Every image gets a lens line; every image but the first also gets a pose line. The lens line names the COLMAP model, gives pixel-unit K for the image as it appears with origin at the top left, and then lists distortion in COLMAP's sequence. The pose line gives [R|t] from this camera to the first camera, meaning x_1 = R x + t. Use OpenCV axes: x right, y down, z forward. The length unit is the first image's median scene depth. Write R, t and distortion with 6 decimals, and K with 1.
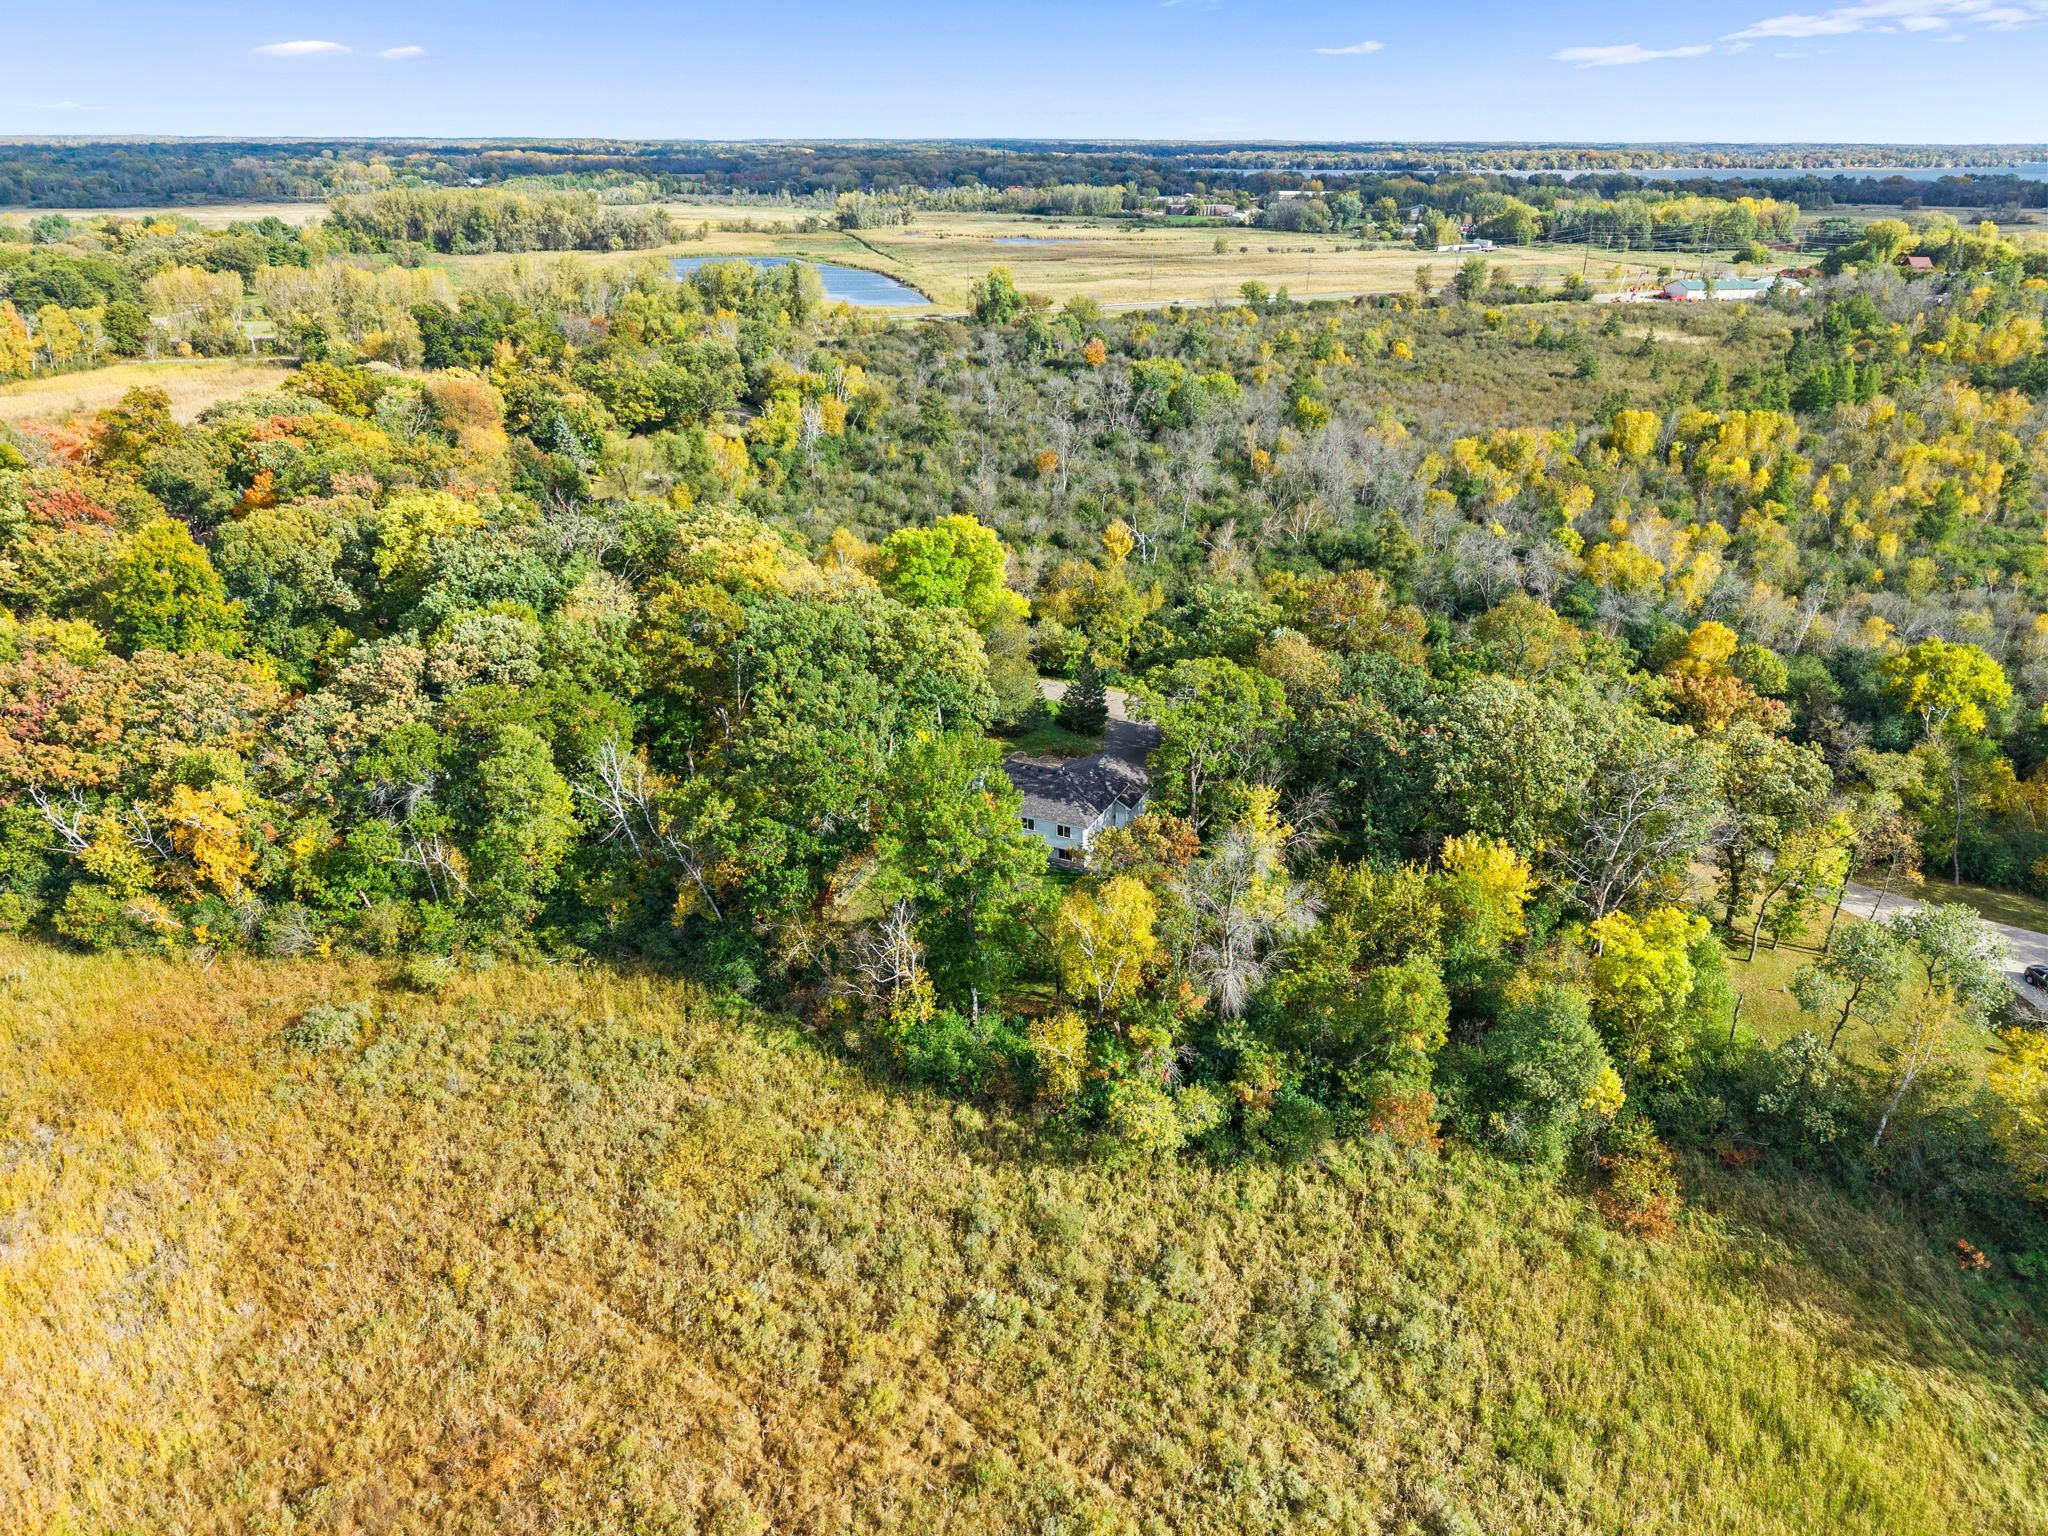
lens RADIAL K [[1426.8, 0, 1033.5], [0, 1426.8, 770.4], [0, 0, 1]] dist [0.018615, -0.013912]
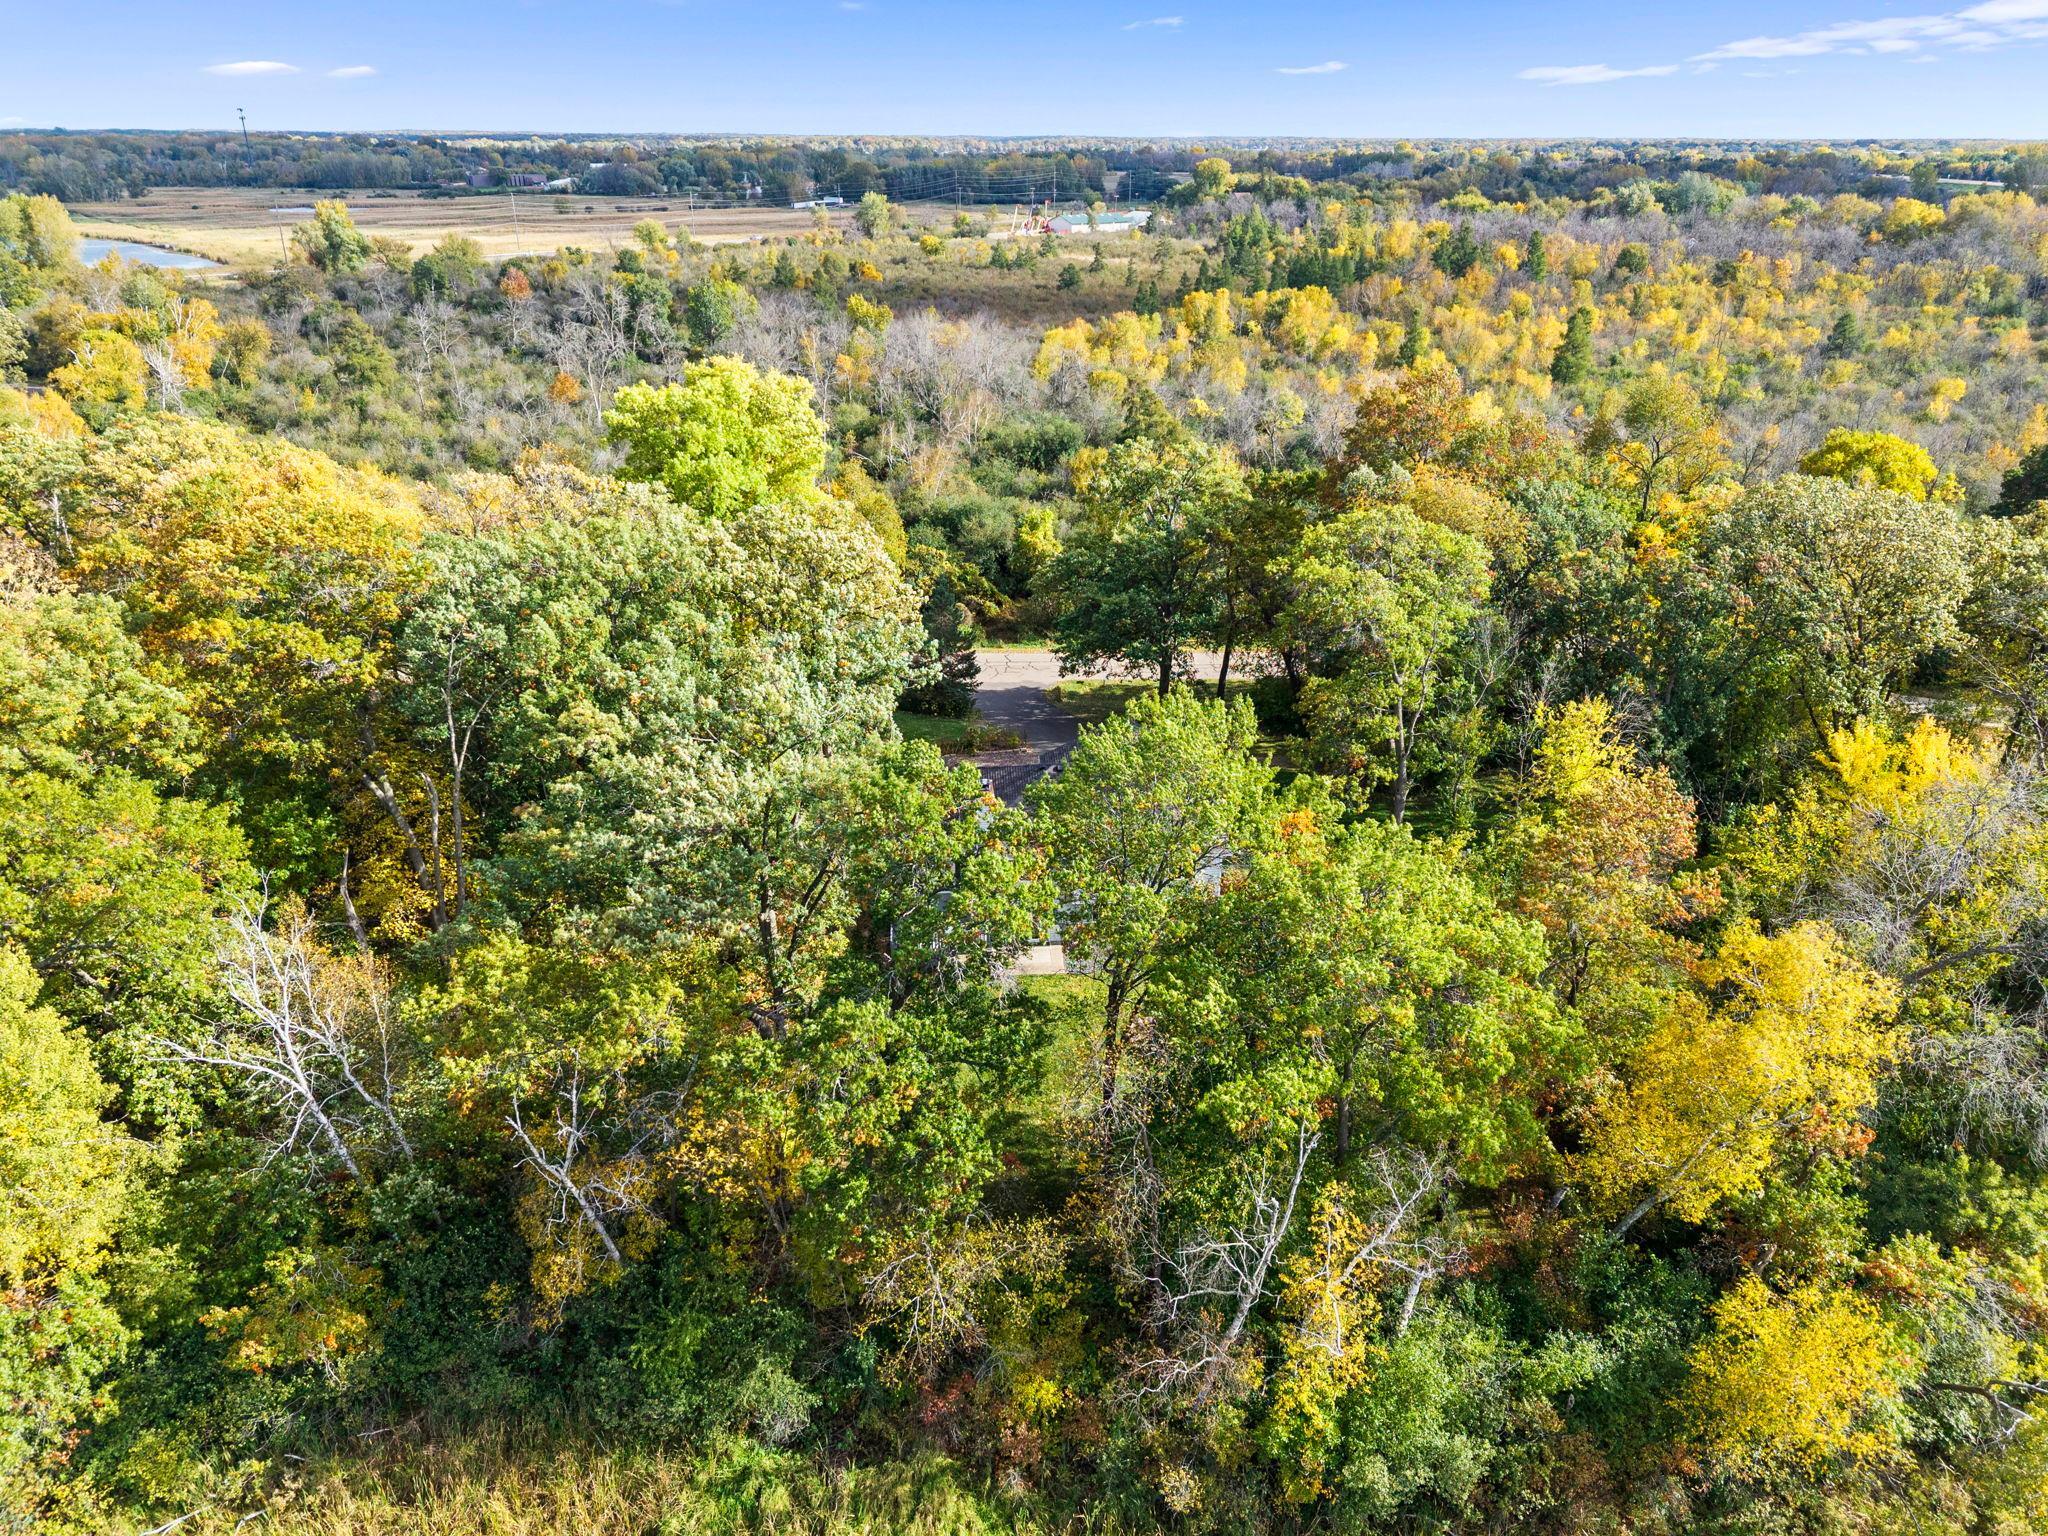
lens RADIAL K [[1368.7, 0, 1036.2], [0, 1368.7, 765.9], [0, 0, 1]] dist [0.003543, 0.003327]
pose [[0.879570, -0.194354, 0.434262, -0.249382], [0.193098, 0.980029, 0.047505, -0.029755], [-0.434822, 0.042071, 0.899533, 0.566638]]
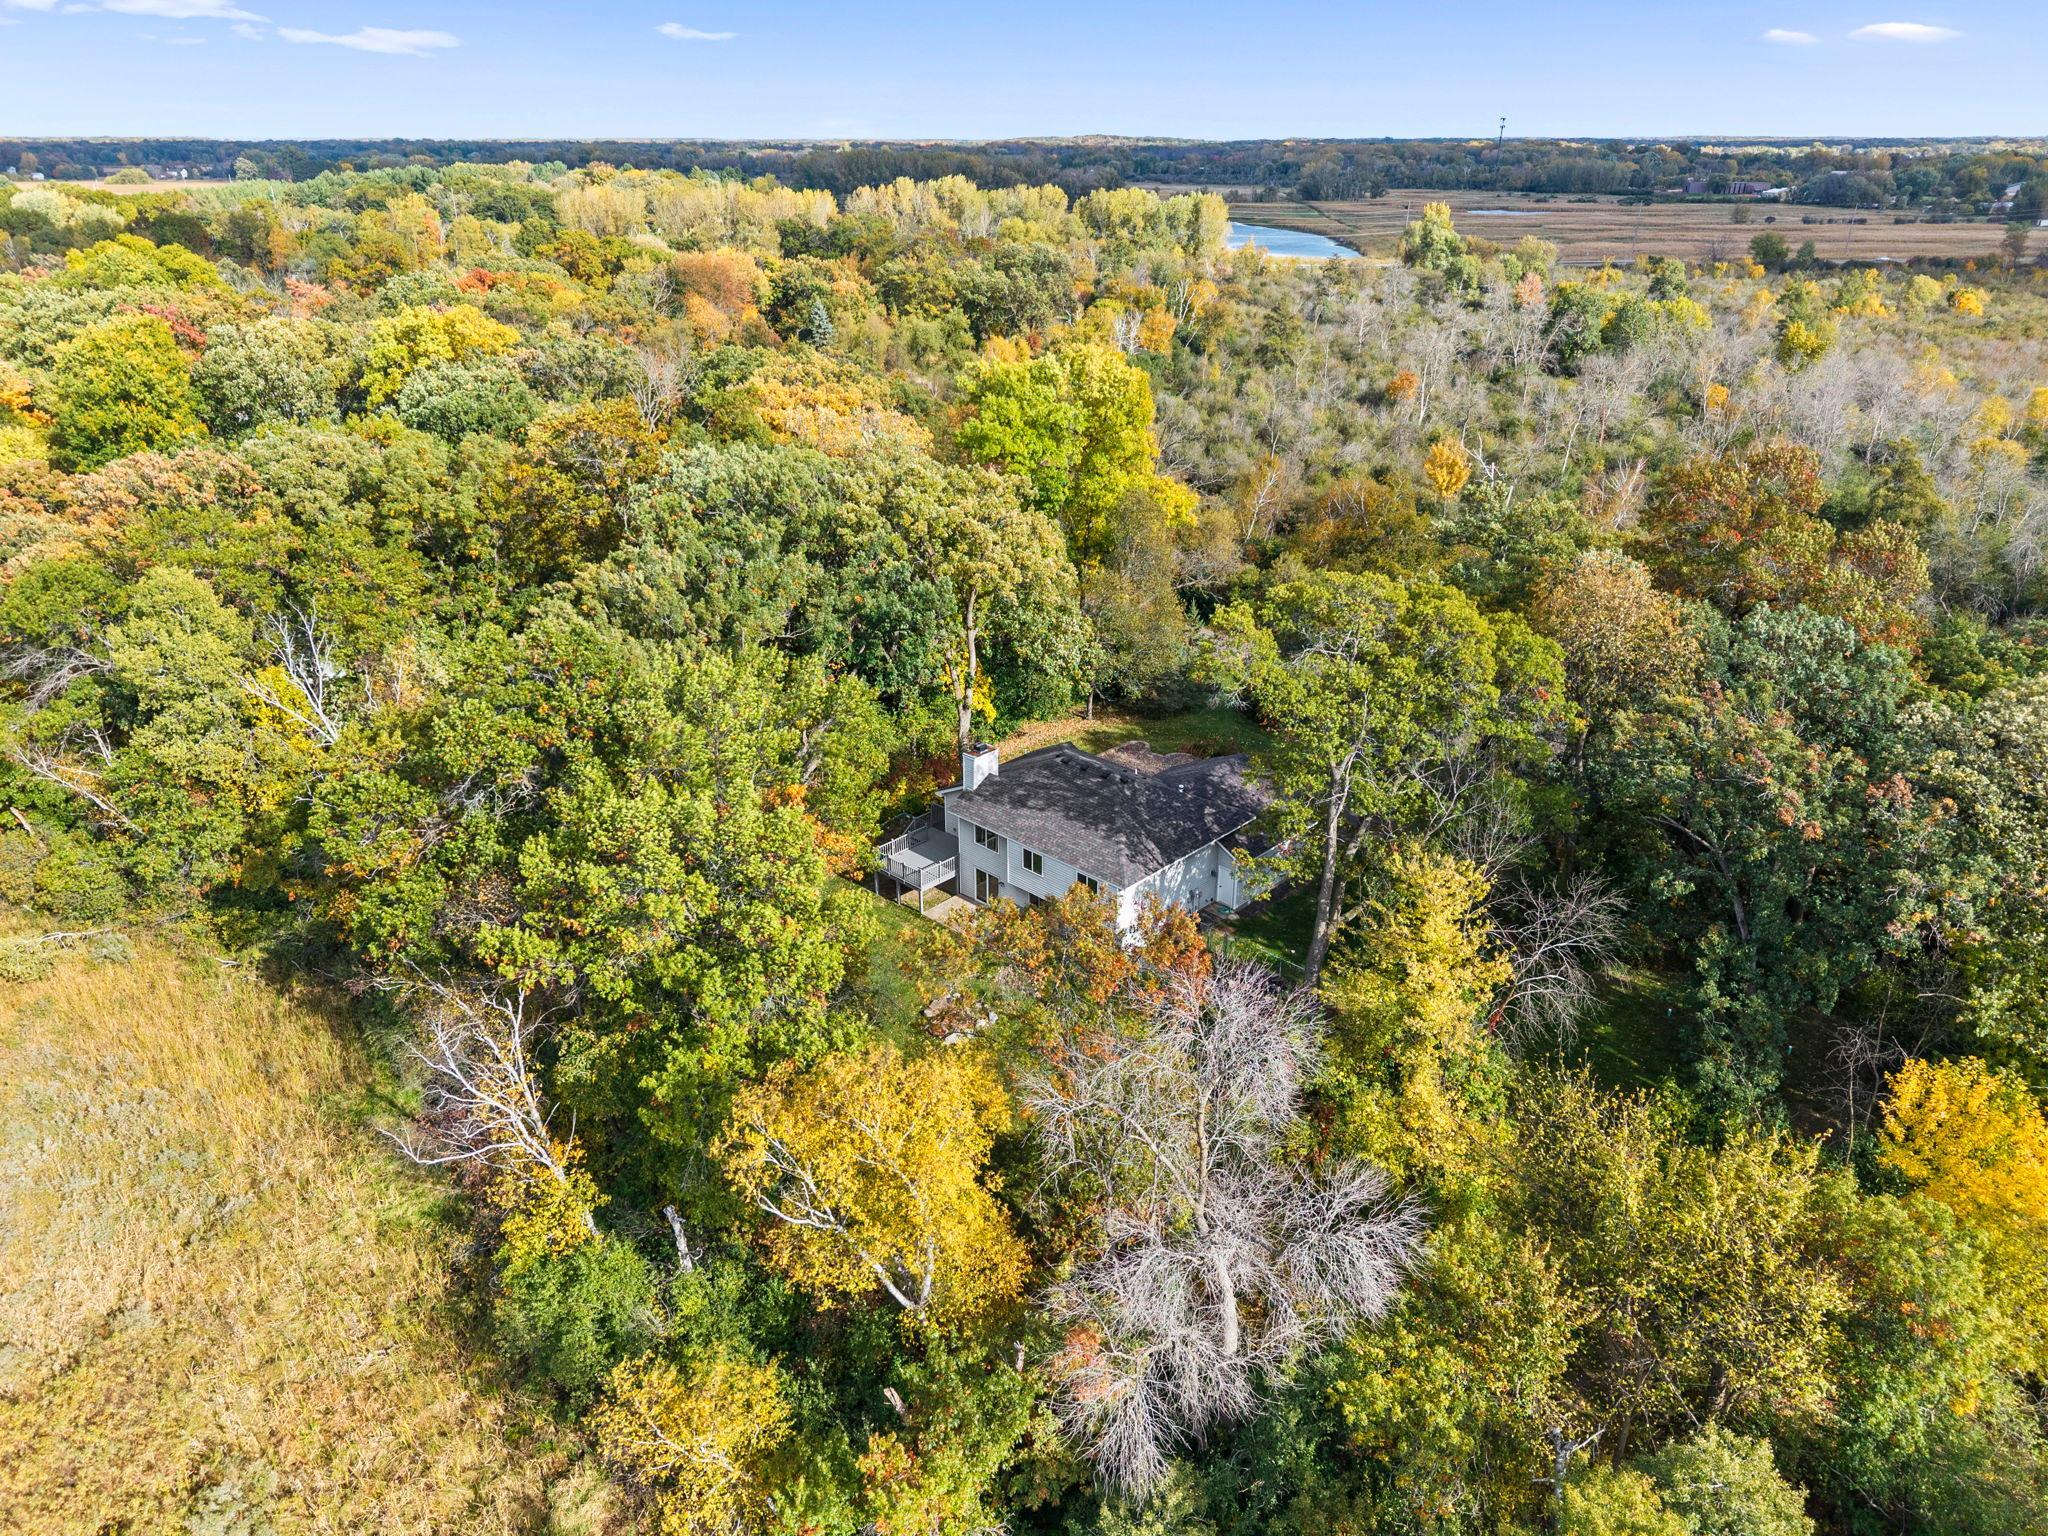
lens RADIAL K [[1404.3, 0, 1024.0], [0, 1404.3, 768.0], [0, 0, 1]] dist [-0.002597, -0.000874]
pose [[0.942408, 0.136015, -0.305559, 0.153538], [-0.138121, 0.990304, 0.014825, -0.004918], [0.304613, 0.028233, 0.952058, 0.507718]]
